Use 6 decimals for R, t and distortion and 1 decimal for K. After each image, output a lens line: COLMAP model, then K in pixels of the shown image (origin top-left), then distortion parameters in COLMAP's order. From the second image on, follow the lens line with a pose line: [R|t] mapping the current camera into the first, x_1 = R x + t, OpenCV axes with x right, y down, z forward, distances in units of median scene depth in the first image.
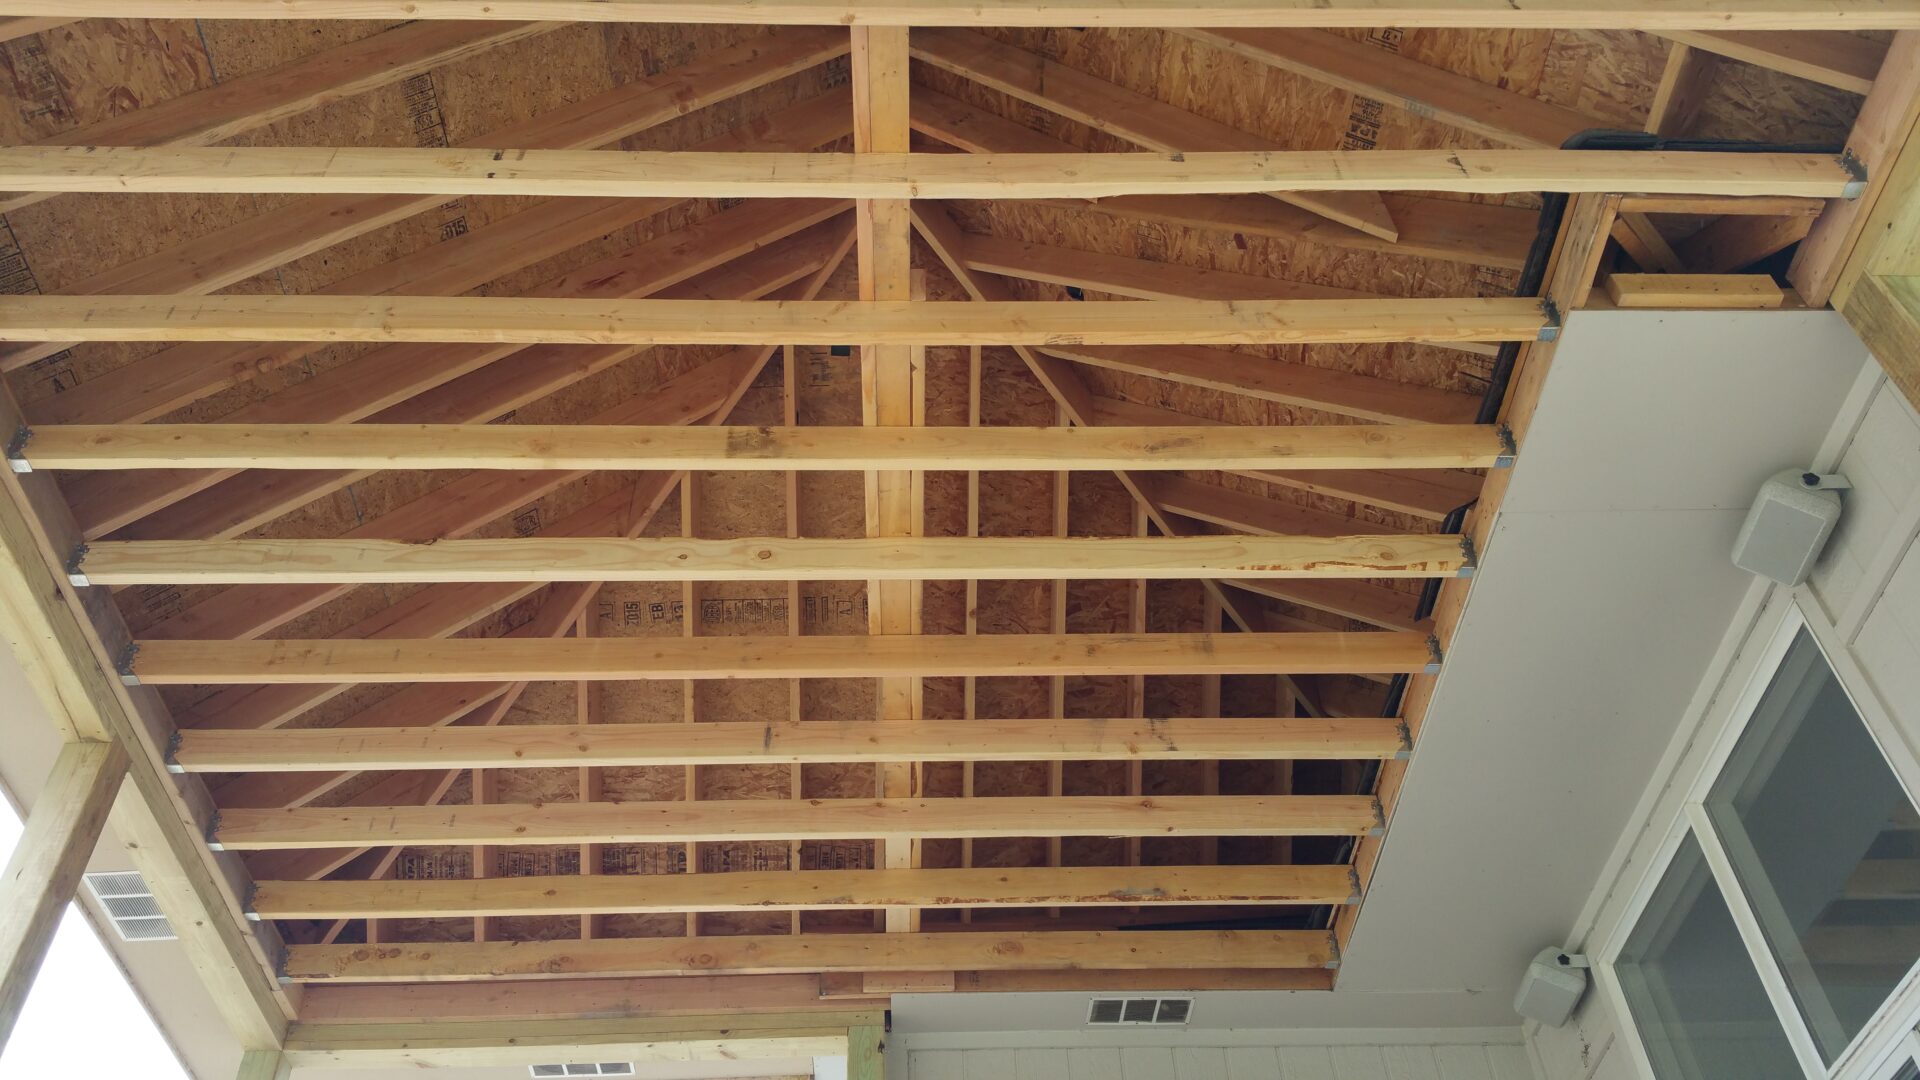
lens RADIAL K [[1540.5, 0, 943.5], [0, 1540.5, 545.4], [0, 0, 1]] dist [0.138239, -0.287646]
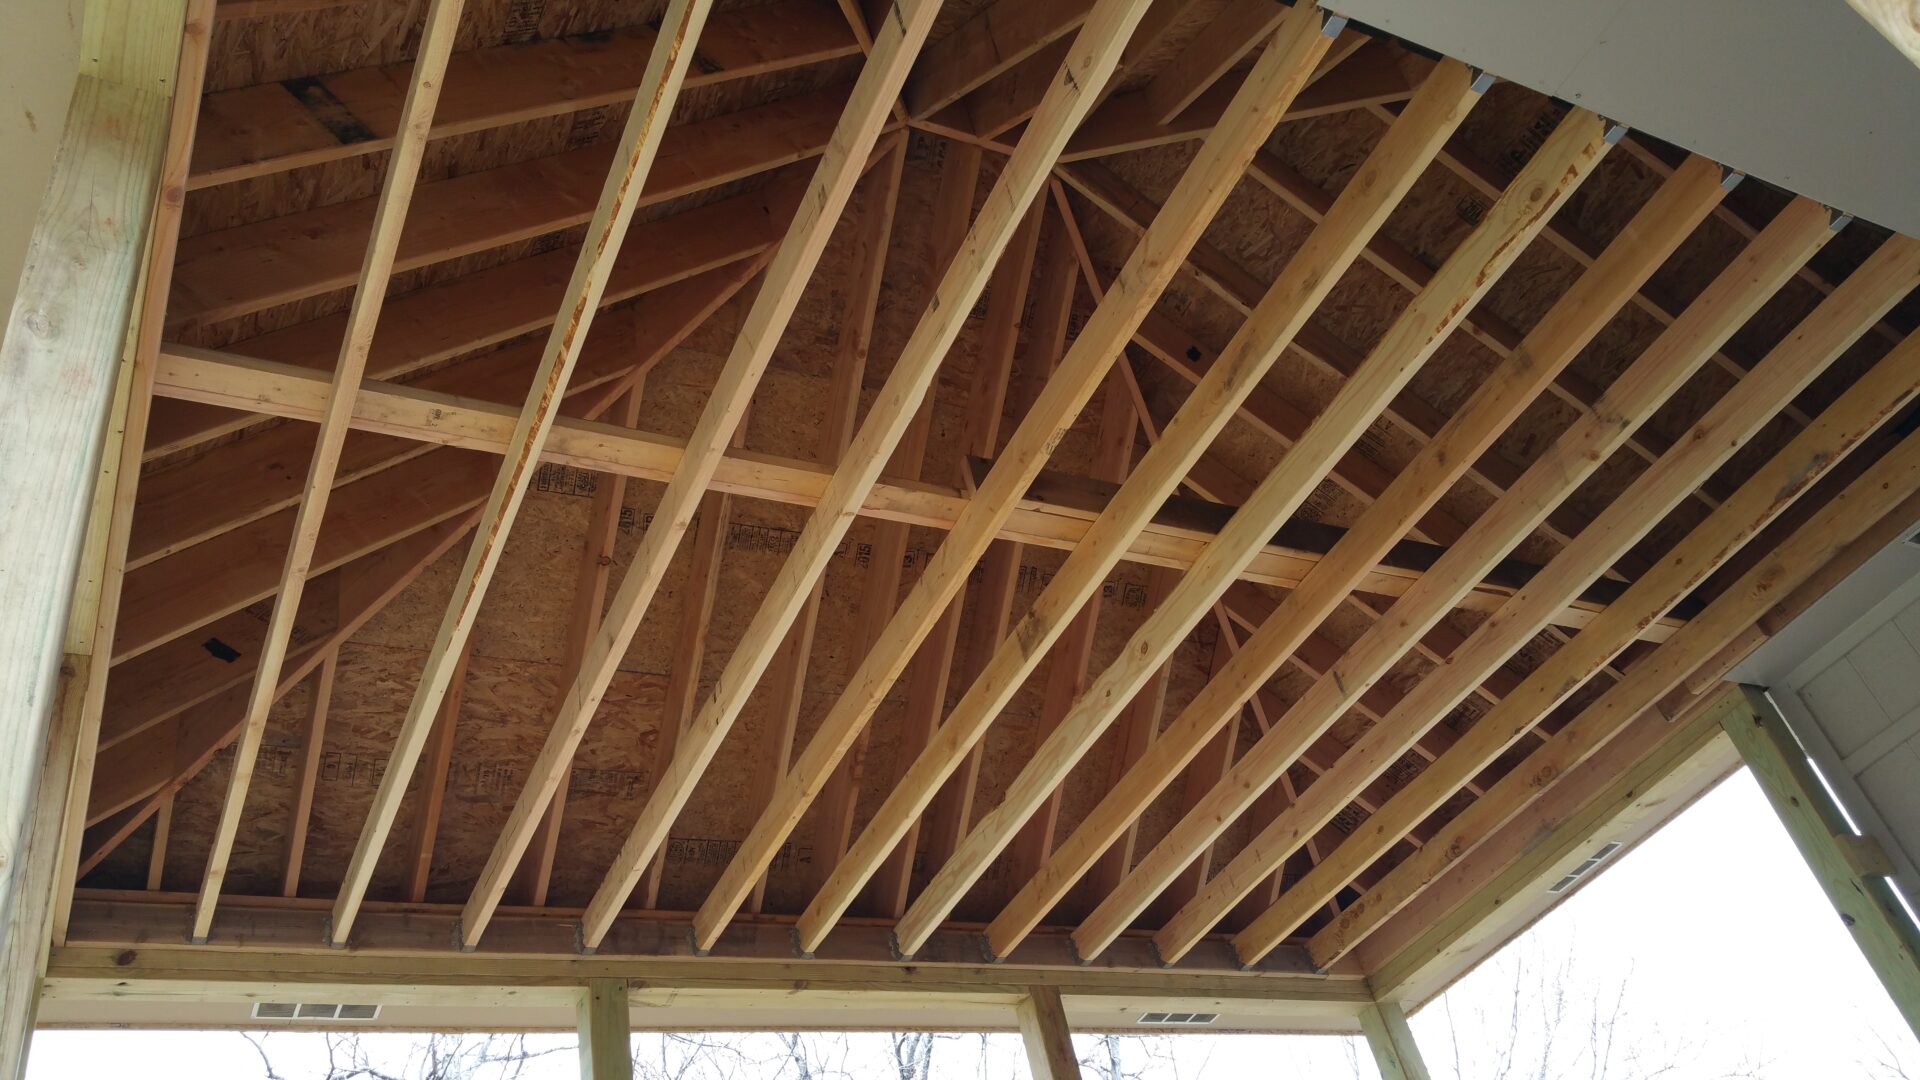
lens RADIAL K [[1540.5, 0, 943.5], [0, 1540.5, 545.4], [0, 0, 1]] dist [0.138239, -0.287646]
pose [[0.412418, -0.626794, -0.661091, 0.510051], [0.775977, 0.621872, -0.105521, -0.029302], [0.477254, -0.469472, 0.742849, 0.128288]]
